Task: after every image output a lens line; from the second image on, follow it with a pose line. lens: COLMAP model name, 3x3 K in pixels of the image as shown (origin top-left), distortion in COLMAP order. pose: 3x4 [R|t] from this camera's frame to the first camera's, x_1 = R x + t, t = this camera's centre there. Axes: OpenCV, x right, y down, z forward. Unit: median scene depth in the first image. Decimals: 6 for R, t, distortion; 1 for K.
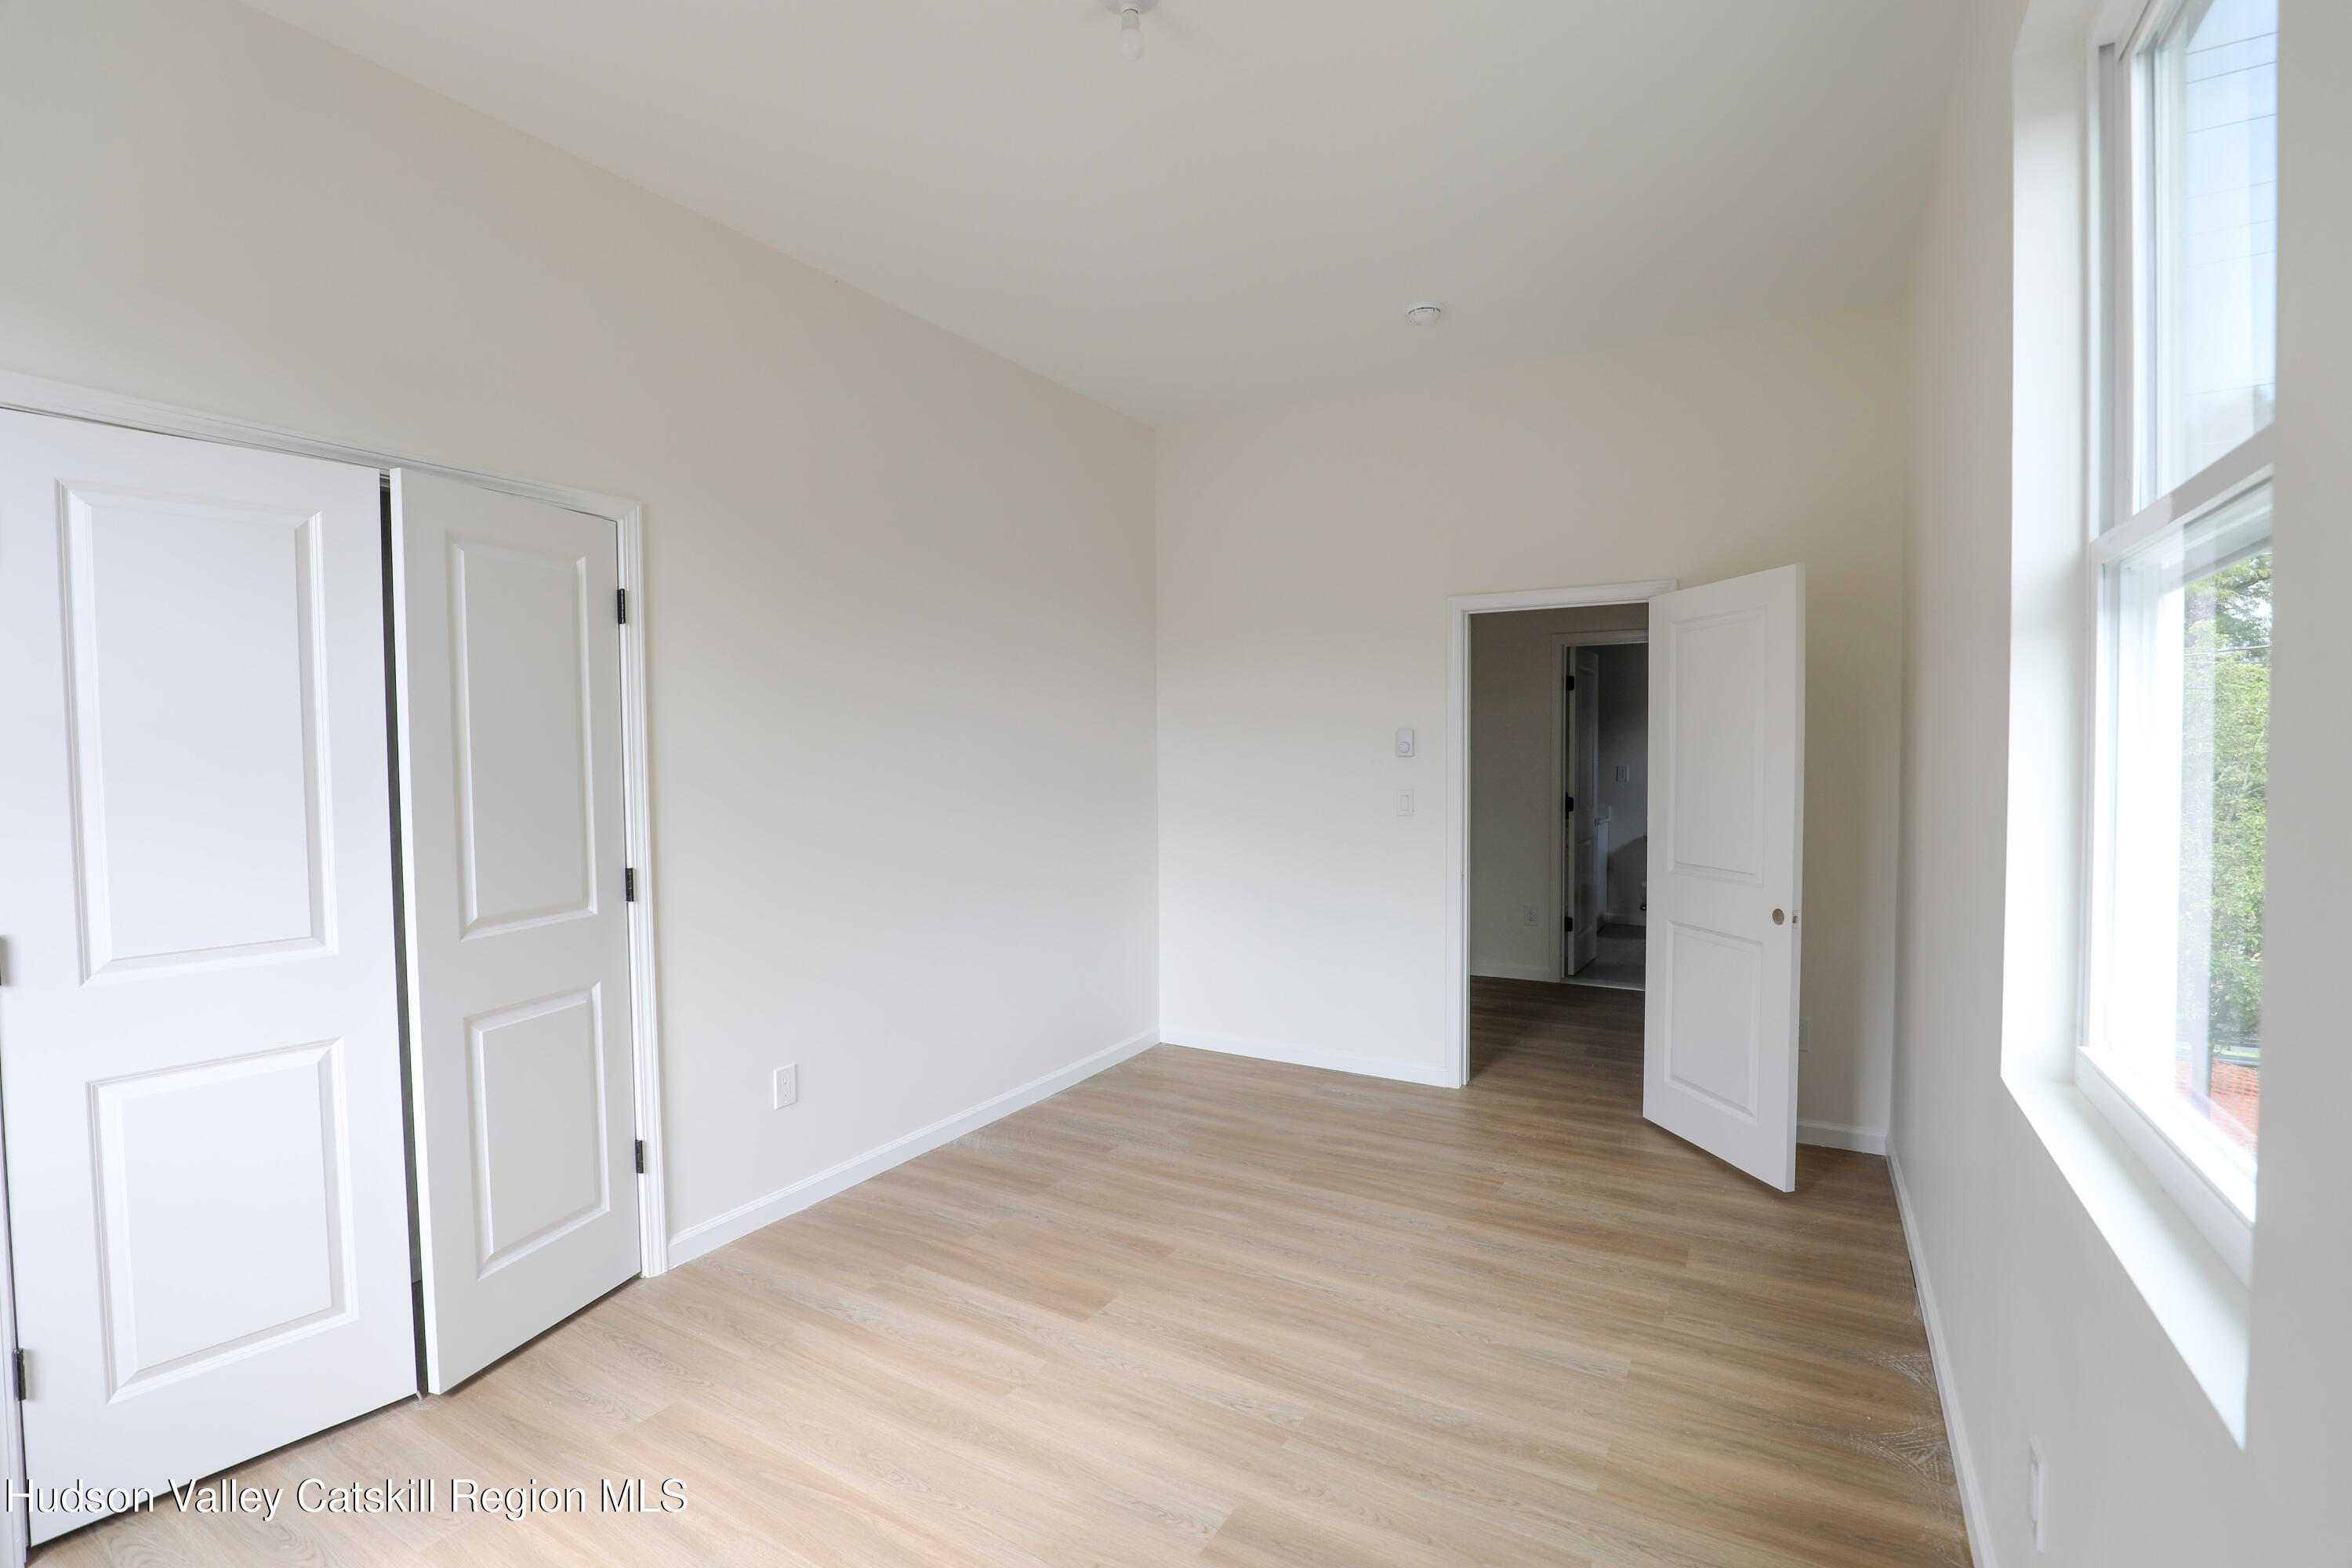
lens RADIAL K [[1079.2, 0, 1167.3], [0, 1079.2, 783.3], [0, 0, 1]] dist [-0.037433, 0.008458]
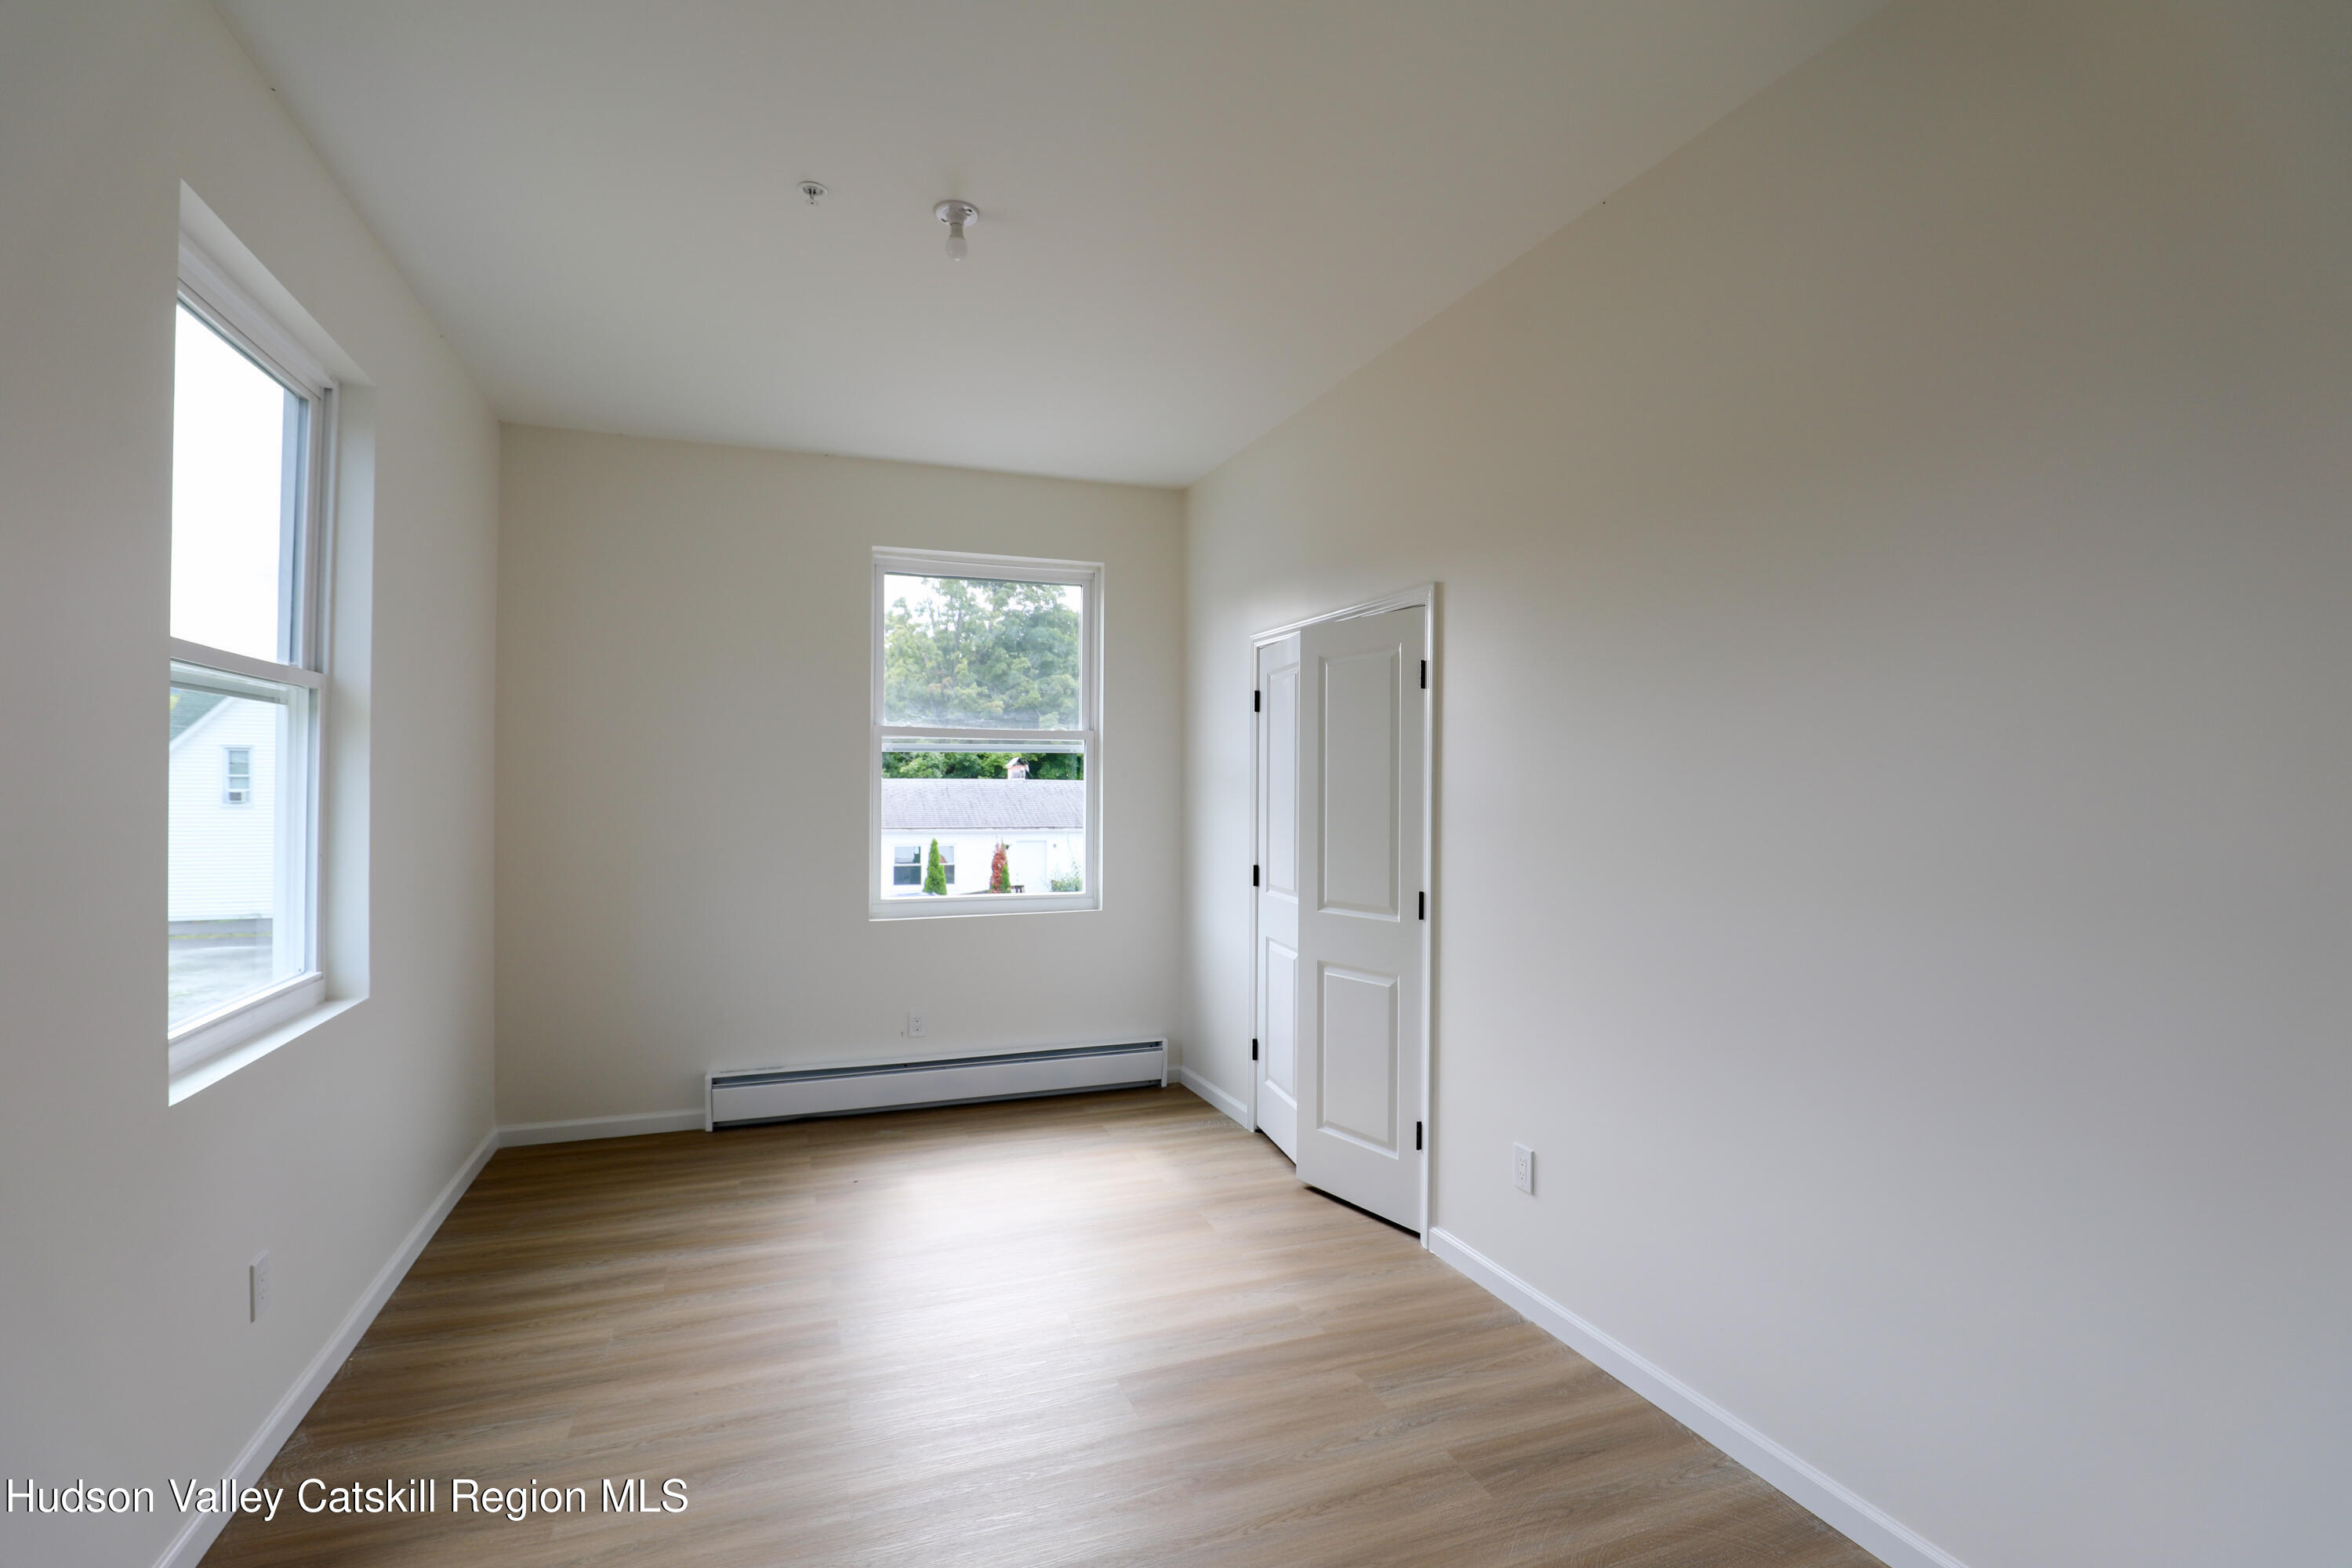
lens RADIAL K [[1079.2, 0, 1167.3], [0, 1079.2, 783.3], [0, 0, 1]] dist [-0.037433, 0.008458]
pose [[-0.619075, 0.007187, -0.785299, 0.594339], [-0.022232, 0.999397, 0.026672, -0.065212], [0.785017, 0.033971, -0.618542, 1.460669]]
